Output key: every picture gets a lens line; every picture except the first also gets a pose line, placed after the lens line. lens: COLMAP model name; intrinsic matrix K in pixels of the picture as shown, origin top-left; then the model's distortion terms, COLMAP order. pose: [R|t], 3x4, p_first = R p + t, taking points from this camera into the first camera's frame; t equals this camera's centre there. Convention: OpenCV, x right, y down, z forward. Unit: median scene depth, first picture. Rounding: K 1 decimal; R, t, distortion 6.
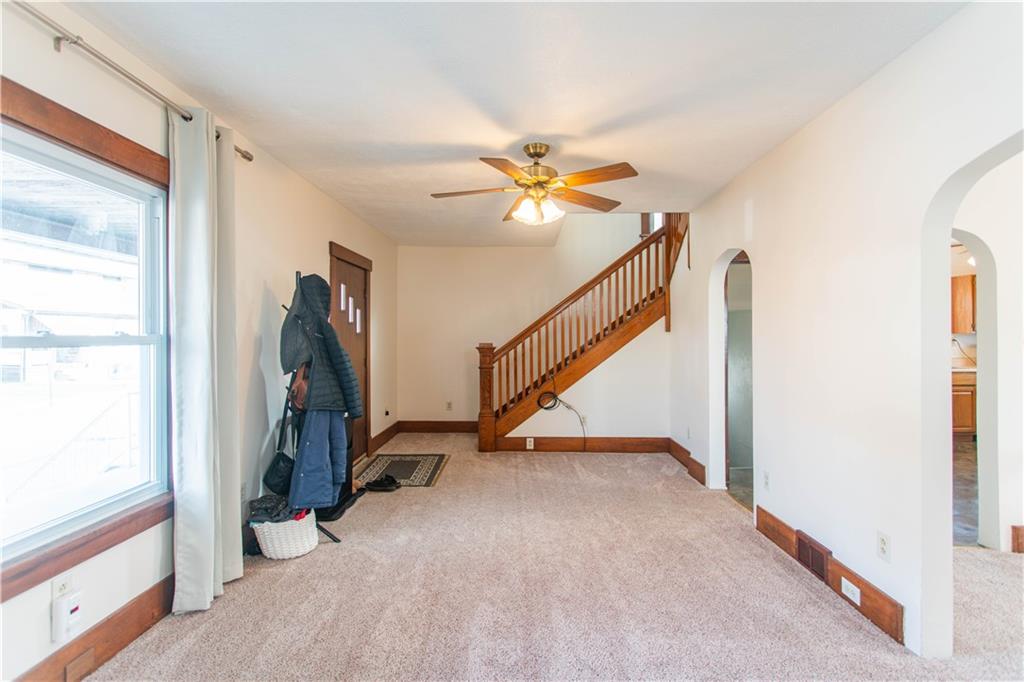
lens RADIAL K [[481.1, 0, 511.1], [0, 481.1, 335.5], [0, 0, 1]] dist [0.001873, 0.001254]
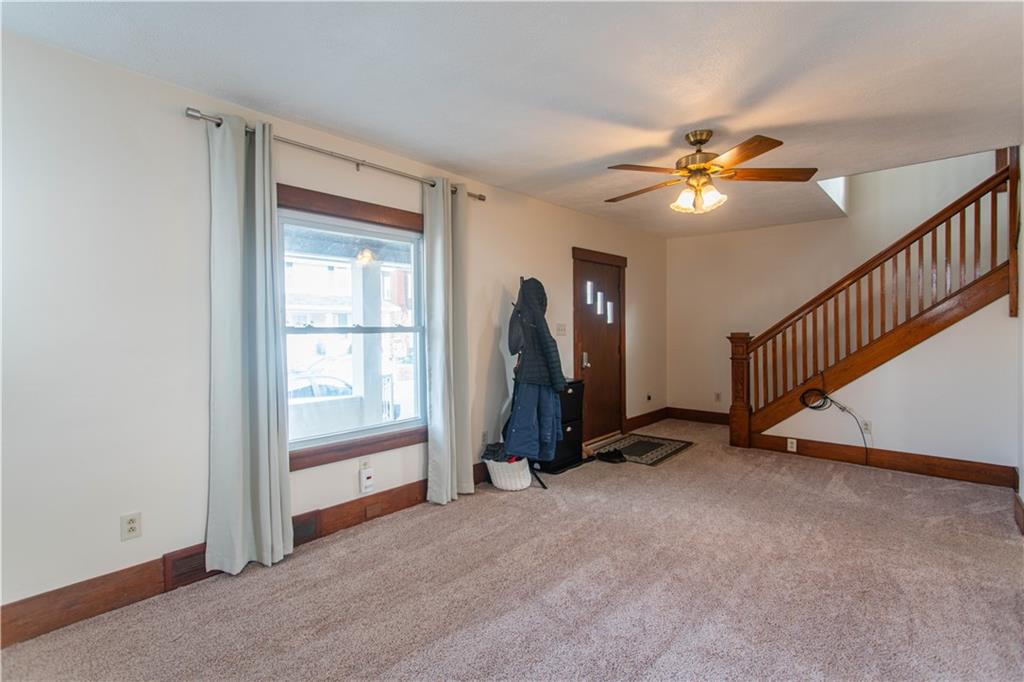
lens RADIAL K [[478.8, 0, 516.4], [0, 478.8, 335.9], [0, 0, 1]] dist [-0.002109, 0.000384]
pose [[0.763146, 0.007093, -0.646187, 0.395447], [0.007379, 0.999779, 0.019689, 0.001650], [0.646184, -0.019793, 0.762925, -0.002611]]
